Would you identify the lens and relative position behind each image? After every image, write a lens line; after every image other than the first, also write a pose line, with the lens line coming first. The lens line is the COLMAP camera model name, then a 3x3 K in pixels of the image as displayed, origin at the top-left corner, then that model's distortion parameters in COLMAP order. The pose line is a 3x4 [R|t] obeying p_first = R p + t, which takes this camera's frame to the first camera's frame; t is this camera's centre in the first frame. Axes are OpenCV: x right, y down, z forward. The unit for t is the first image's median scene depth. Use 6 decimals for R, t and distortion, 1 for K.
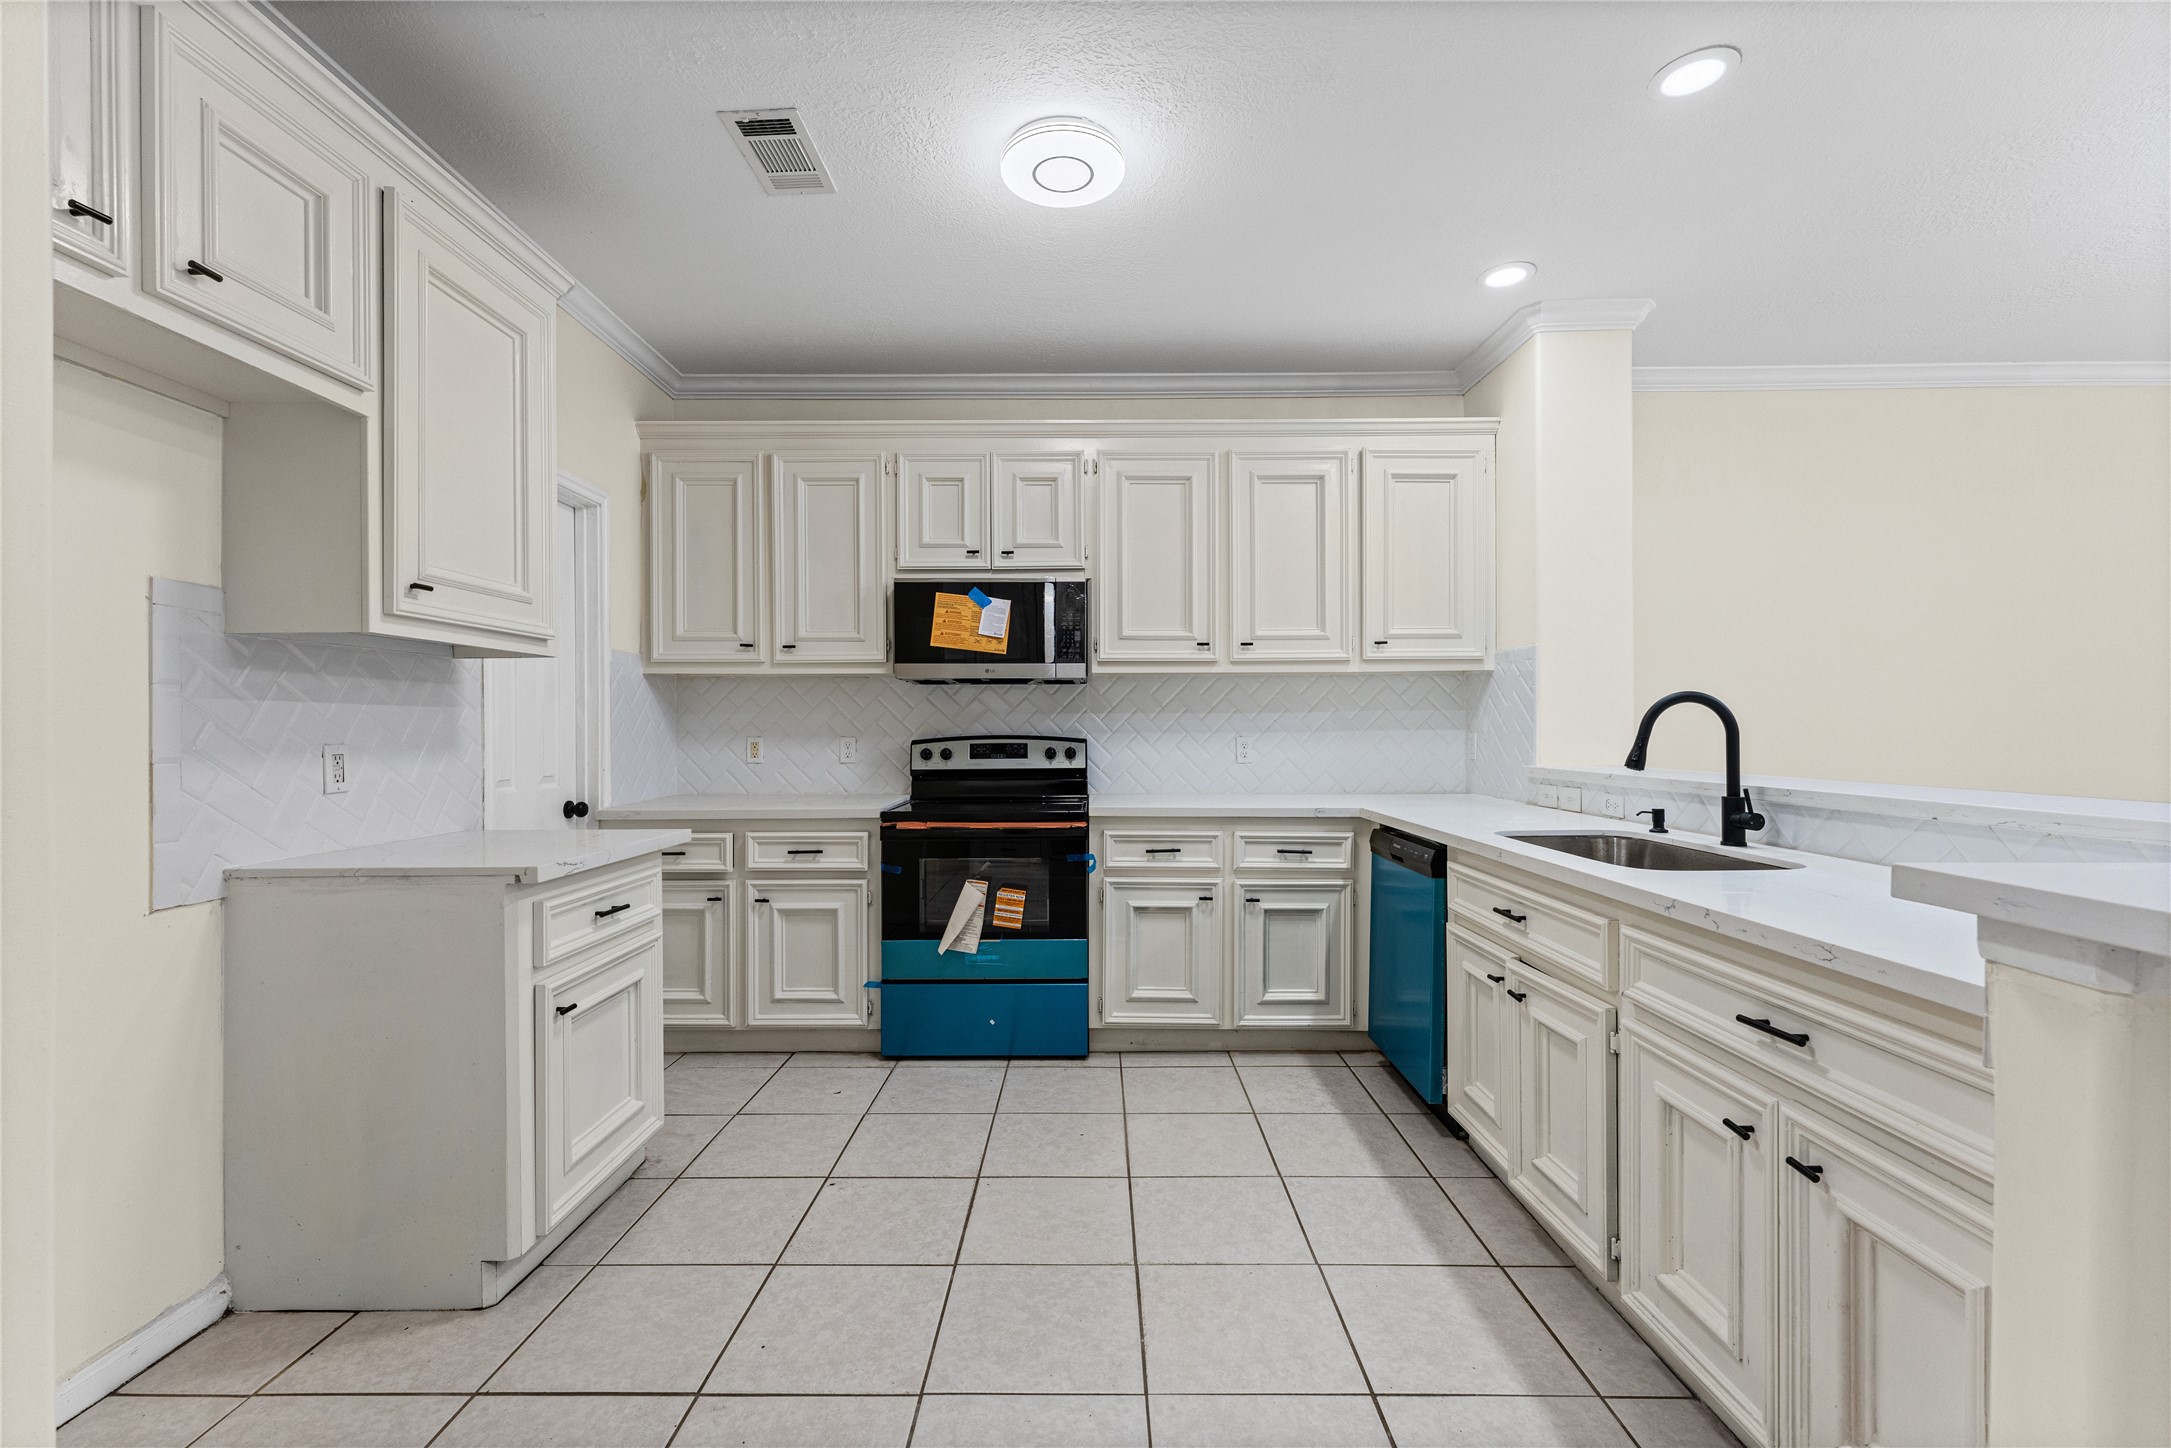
lens RADIAL K [[918.8, 0, 1085.8], [0, 918.8, 737.8], [0, 0, 1]] dist [0.000263, -0.000430]
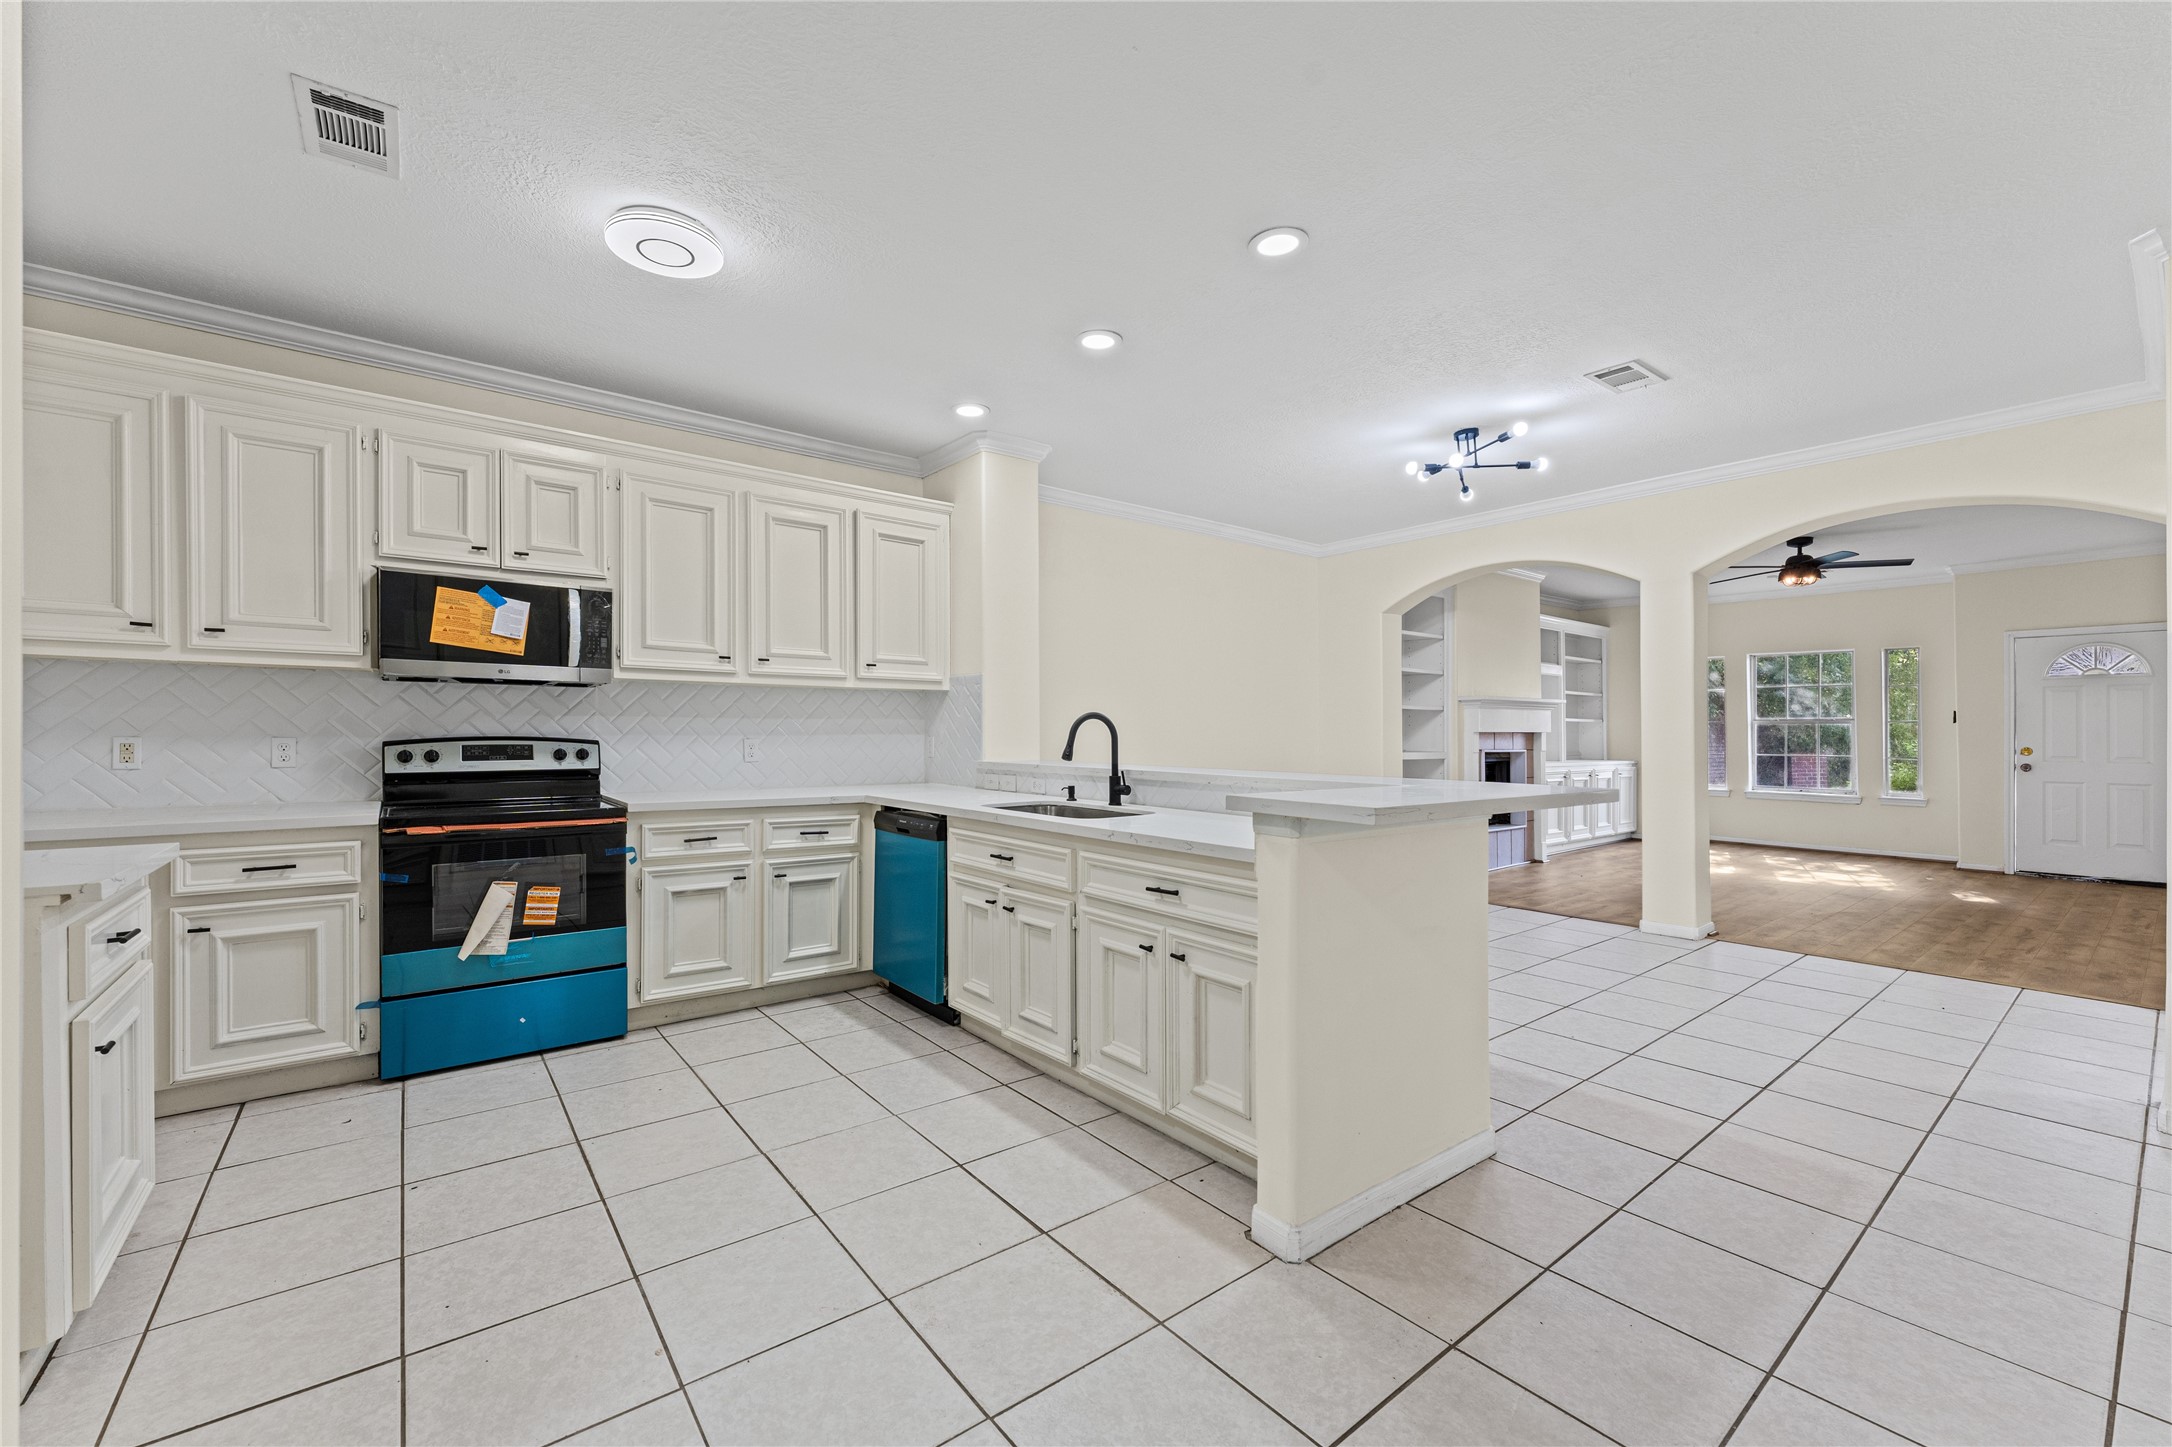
lens RADIAL K [[875.4, 0, 1086.8], [0, 875.4, 731.7], [0, 0, 1]] dist [-0.000002, -0.000010]
pose [[0.782258, 0.009375, 0.622884, -0.216737], [-0.002433, 0.999925, -0.011994, 0.002015], [-0.622950, 0.007867, 0.782222, -0.141092]]
